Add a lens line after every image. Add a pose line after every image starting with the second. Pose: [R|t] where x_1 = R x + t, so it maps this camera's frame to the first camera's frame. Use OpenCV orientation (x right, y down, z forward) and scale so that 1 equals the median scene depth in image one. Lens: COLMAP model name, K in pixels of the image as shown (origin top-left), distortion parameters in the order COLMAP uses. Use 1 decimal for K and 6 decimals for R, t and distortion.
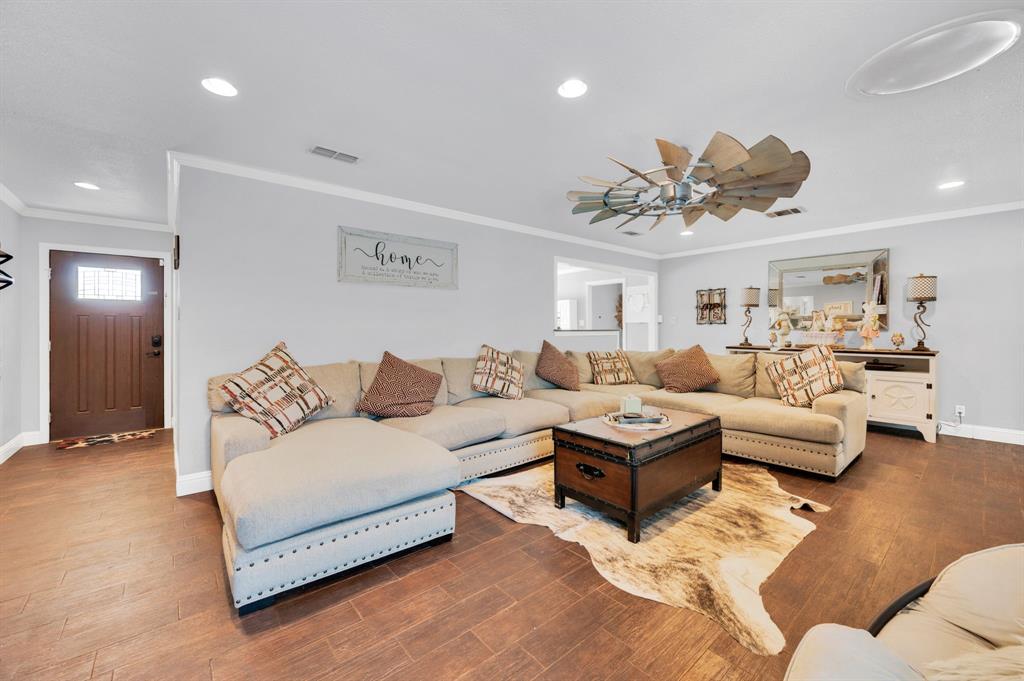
lens RADIAL K [[407.0, 0, 511.8], [0, 407.0, 335.9], [0, 0, 1]] dist [0.000381, -0.000040]
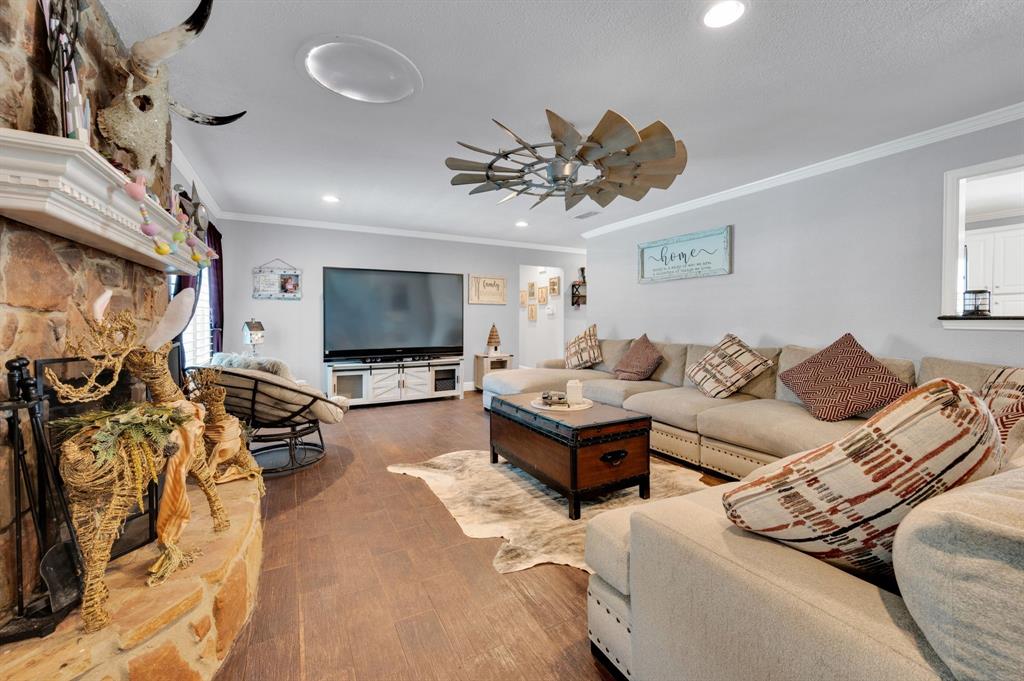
lens RADIAL K [[407.0, 0, 511.8], [0, 407.0, 335.9], [0, 0, 1]] dist [0.000381, -0.000040]
pose [[-0.219669, 0.039067, -0.974792, 1.478825], [-0.006104, 0.999123, 0.041418, -0.010509], [0.975555, 0.015048, -0.219238, 1.200947]]
